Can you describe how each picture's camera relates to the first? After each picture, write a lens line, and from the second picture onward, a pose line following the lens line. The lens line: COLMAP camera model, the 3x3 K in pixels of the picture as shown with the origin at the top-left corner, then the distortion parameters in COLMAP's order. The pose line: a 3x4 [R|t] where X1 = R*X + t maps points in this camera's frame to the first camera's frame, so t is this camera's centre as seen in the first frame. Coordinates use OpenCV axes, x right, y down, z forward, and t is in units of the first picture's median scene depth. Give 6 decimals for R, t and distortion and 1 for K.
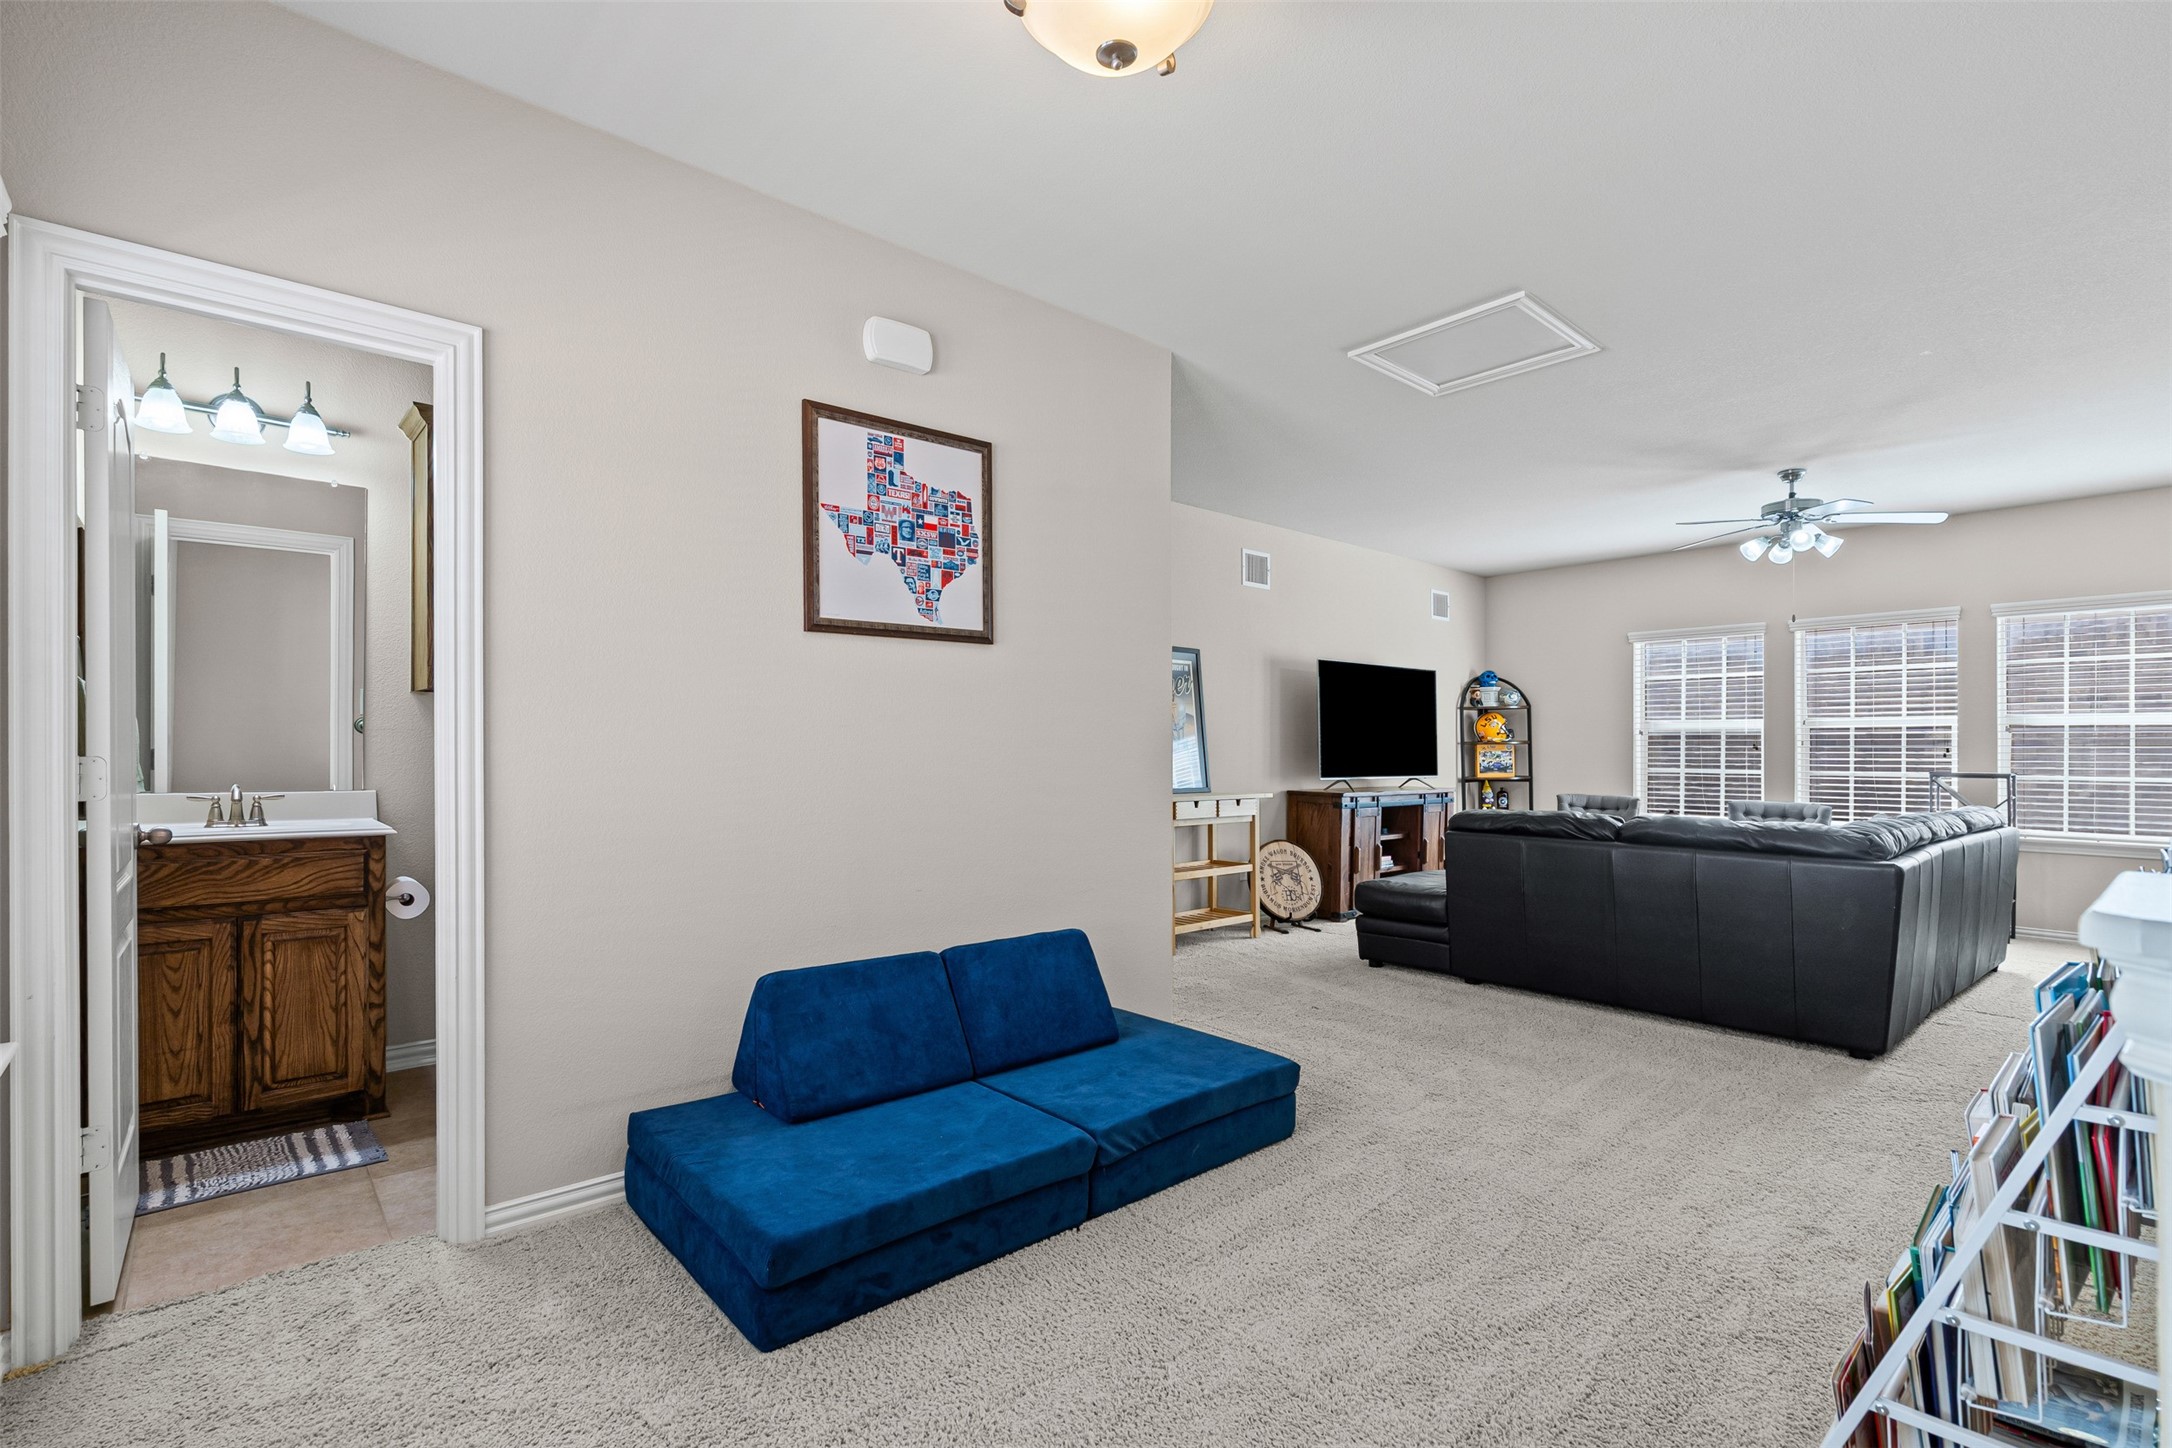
lens RADIAL K [[984.1, 0, 1089.8], [0, 984.1, 753.7], [0, 0, 1]] dist [-0.001405, 0.019522]
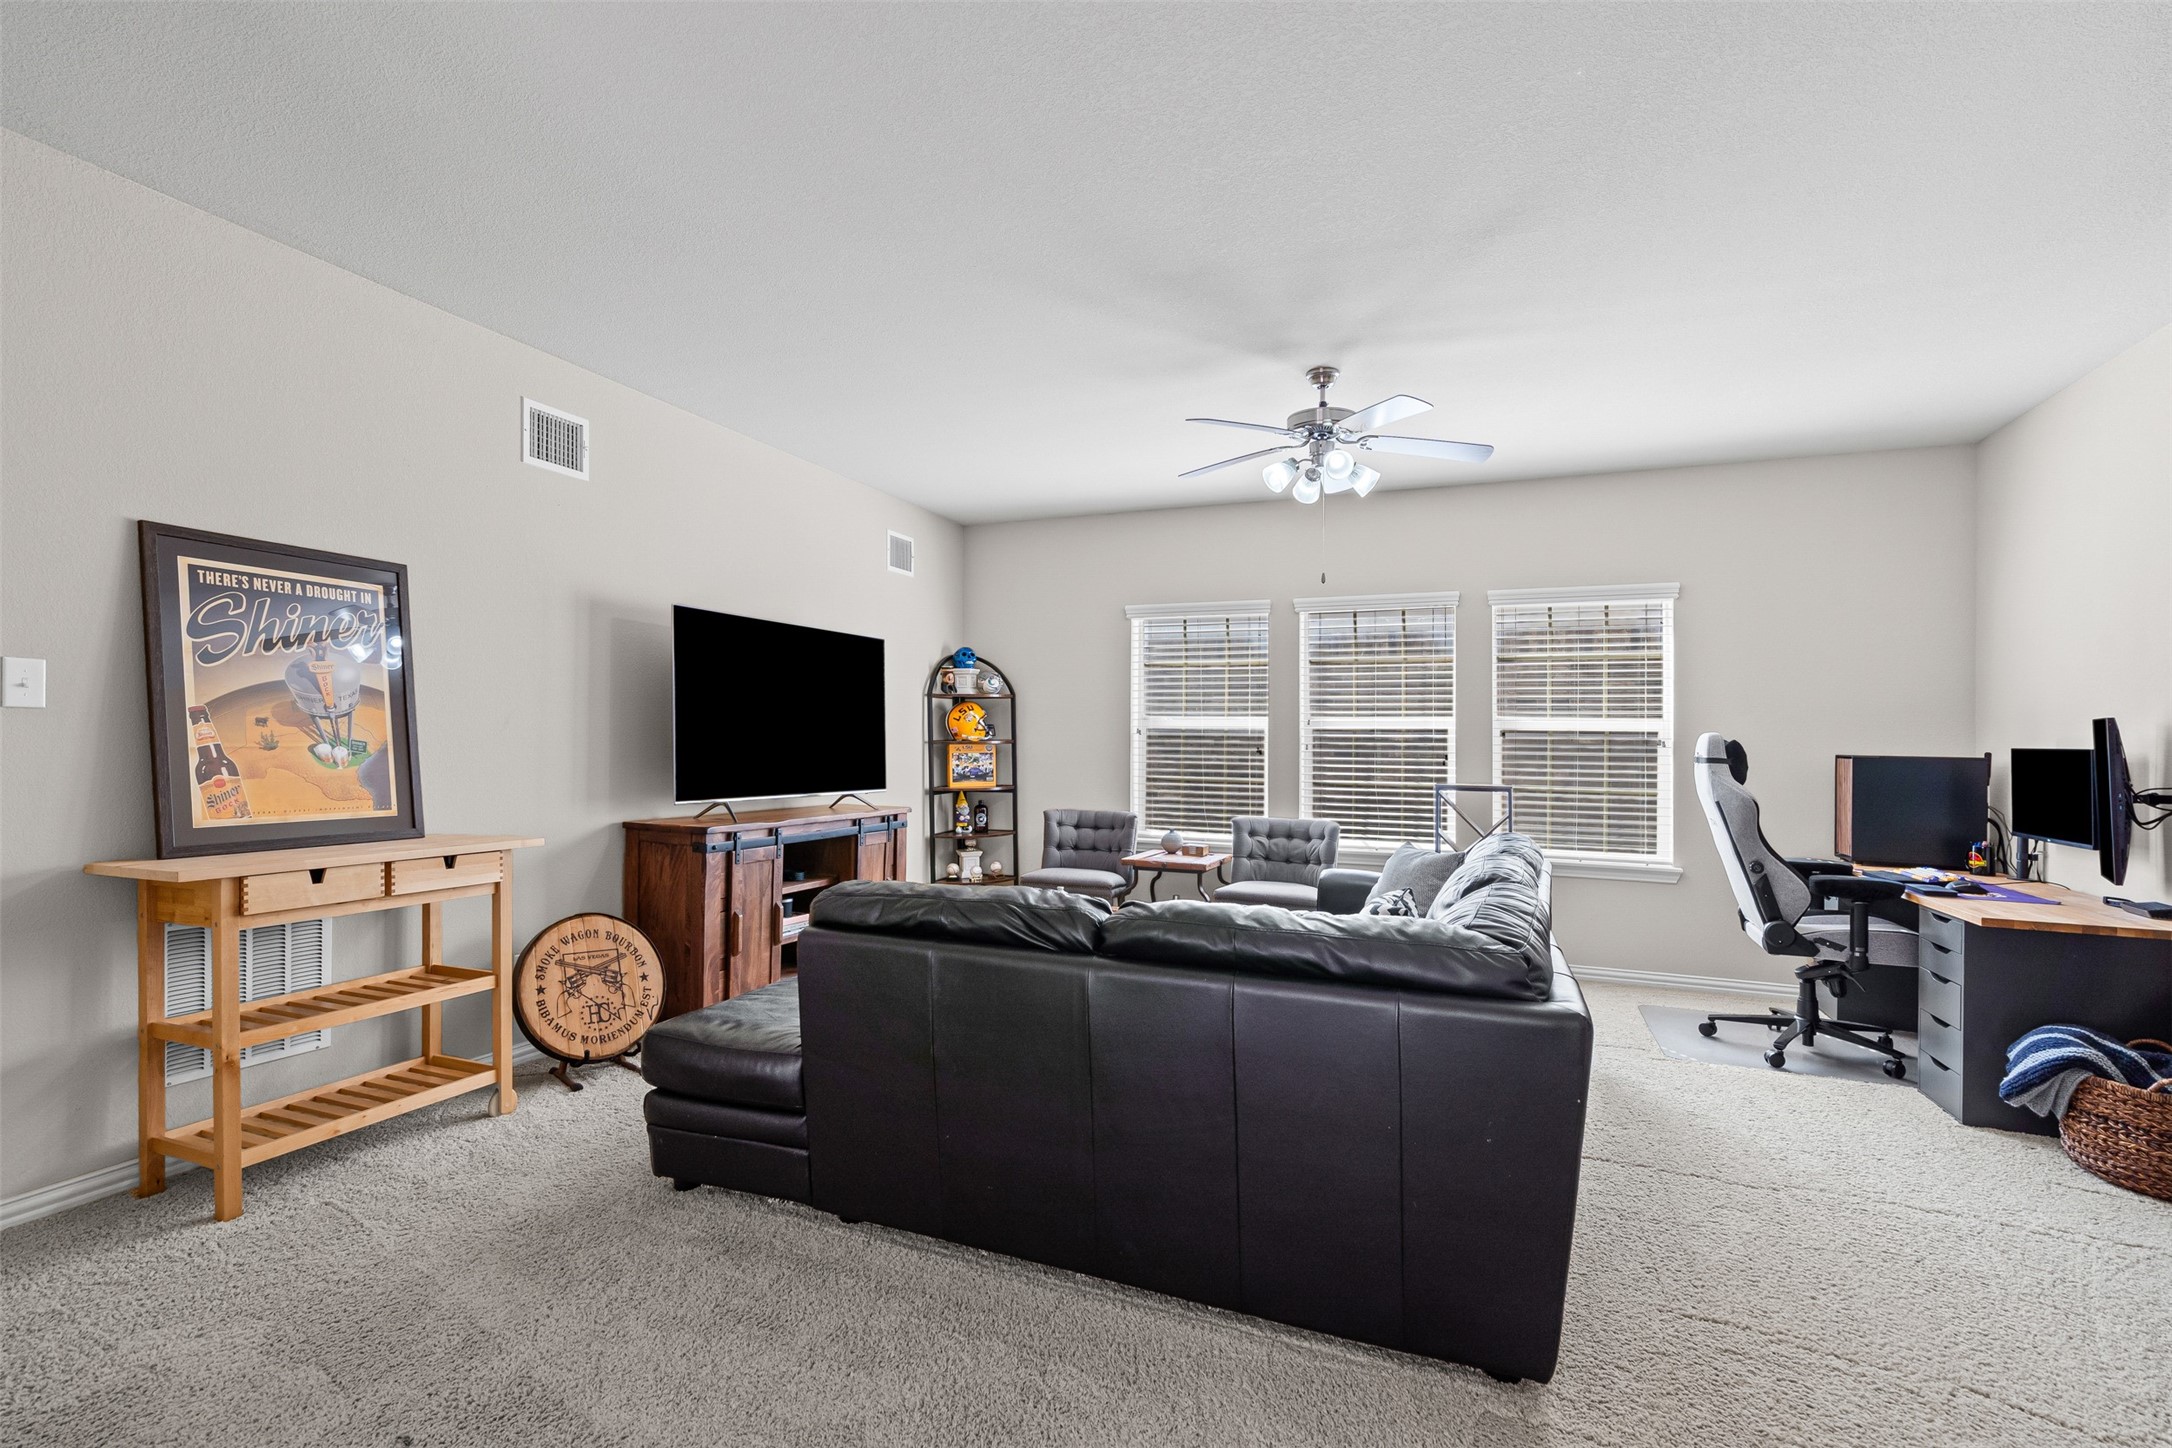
lens RADIAL K [[1003.3, 0, 1088.8], [0, 1003.3, 734.3], [0, 0, 1]] dist [-0.003696, 0.001649]
pose [[0.895721, 0.010399, 0.444494, 0.182788], [-0.005905, 0.999917, -0.011493, -0.010645], [-0.444577, 0.007670, 0.895708, 0.327894]]
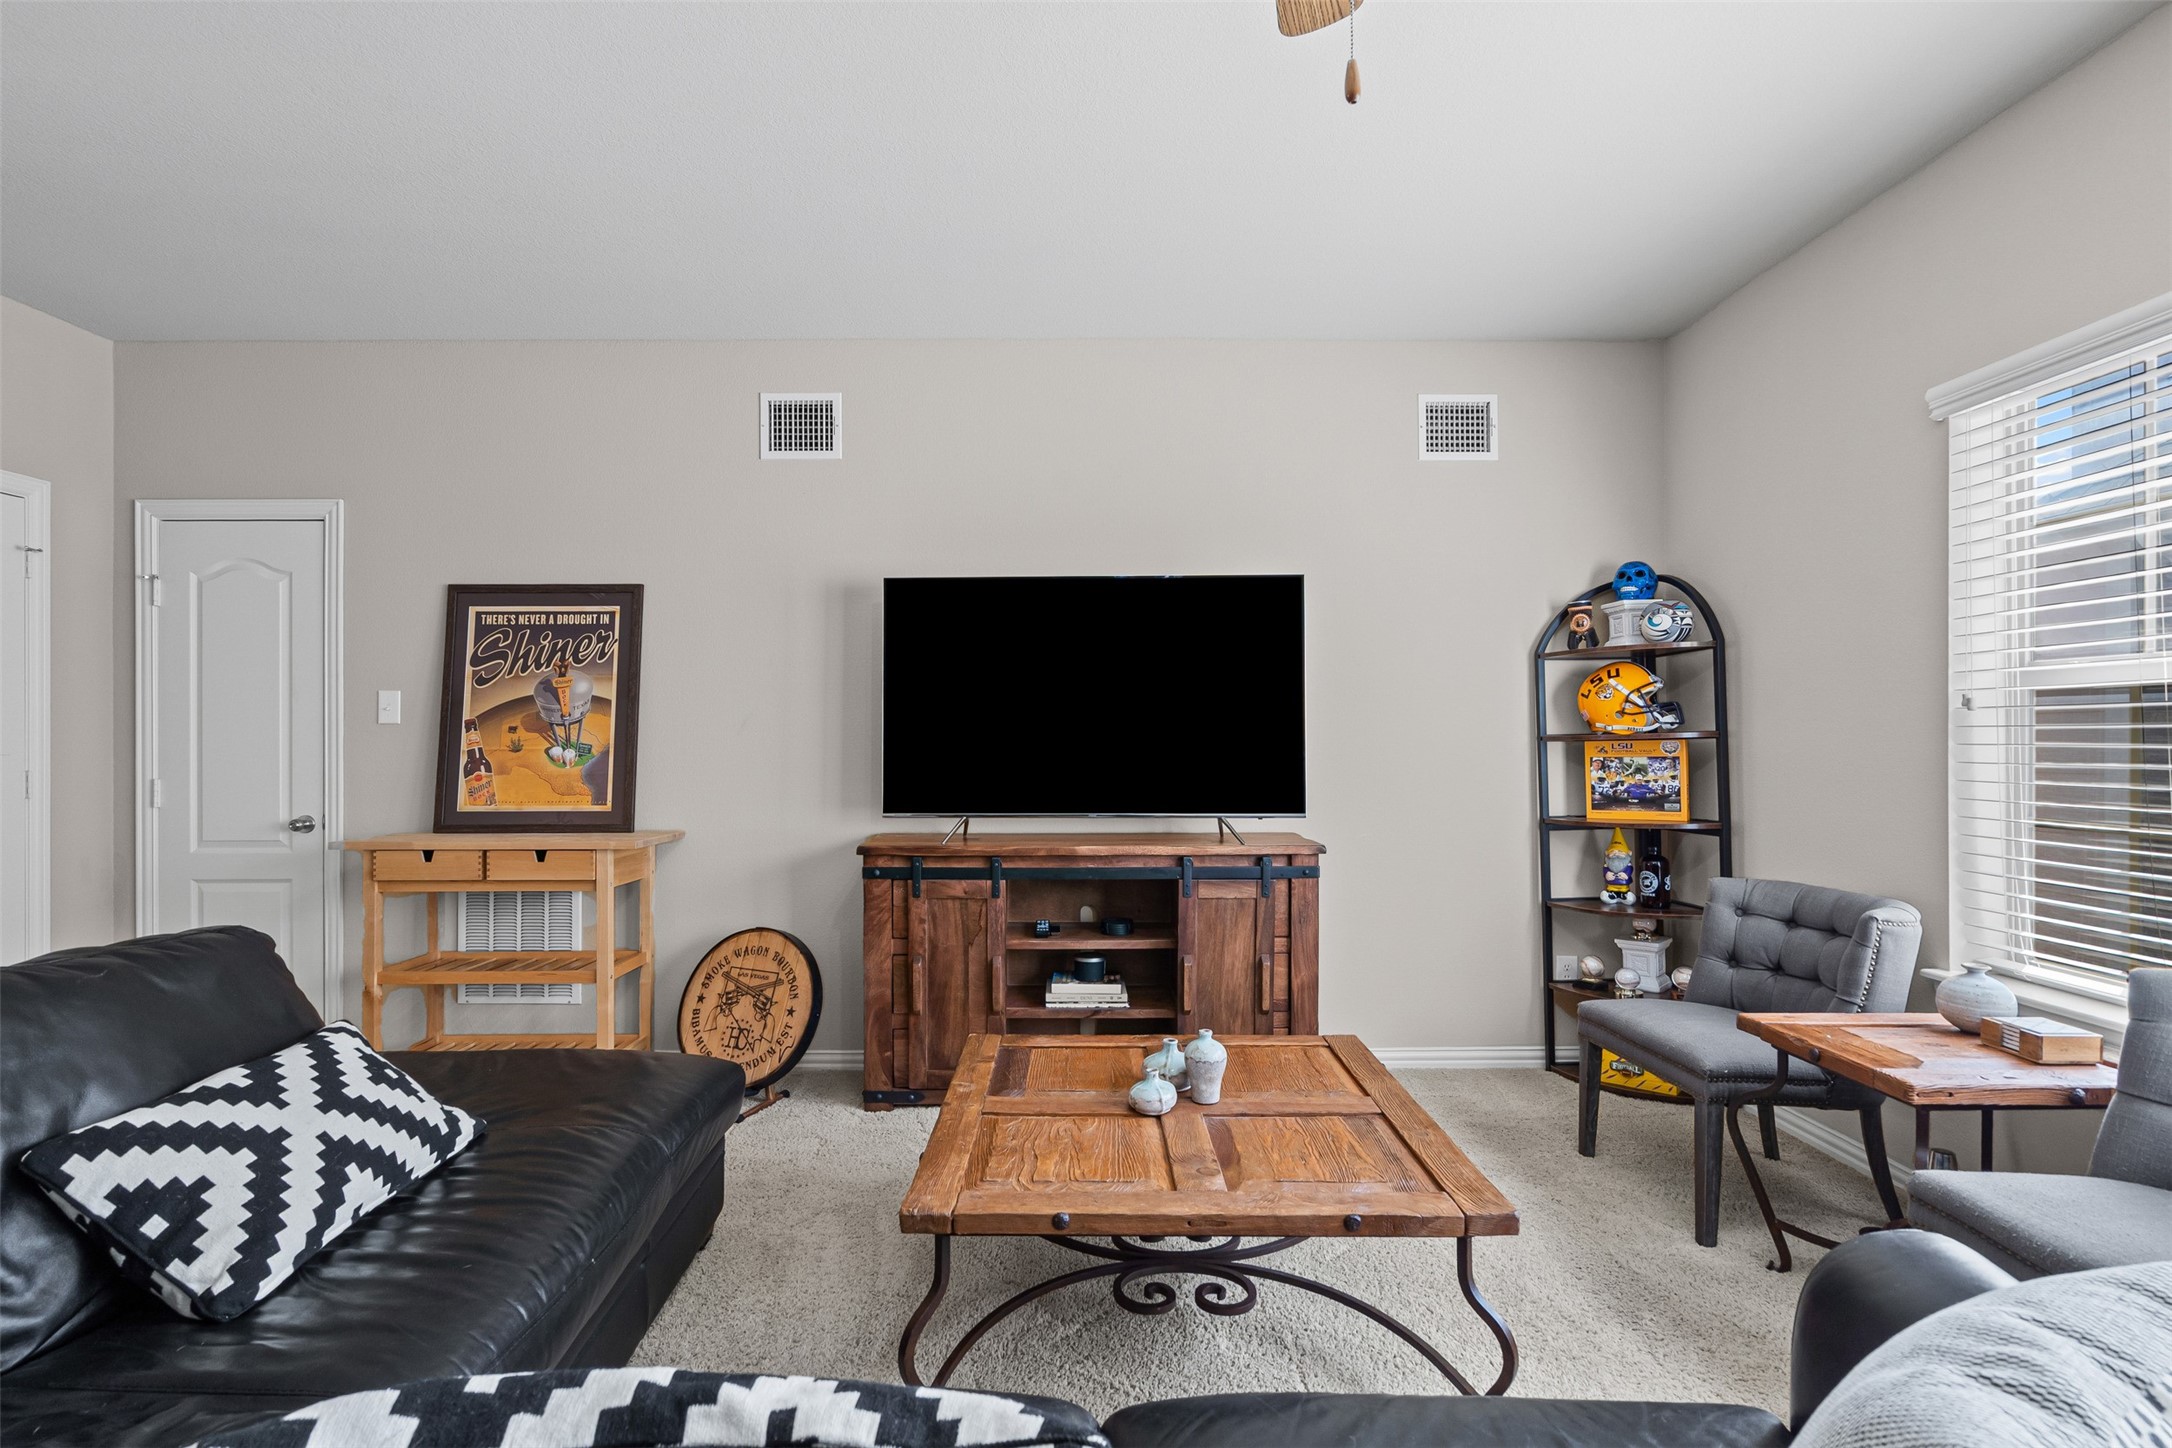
lens RADIAL K [[1065.1, 0, 1097.1], [0, 1065.1, 727.6], [0, 0, 1]] dist [-0.006029, 0.001124]
pose [[0.752174, -0.006582, -0.658932, 0.662829], [0.002551, 0.999972, -0.007076, -0.015010], [0.658960, 0.003641, 0.752169, 0.644584]]
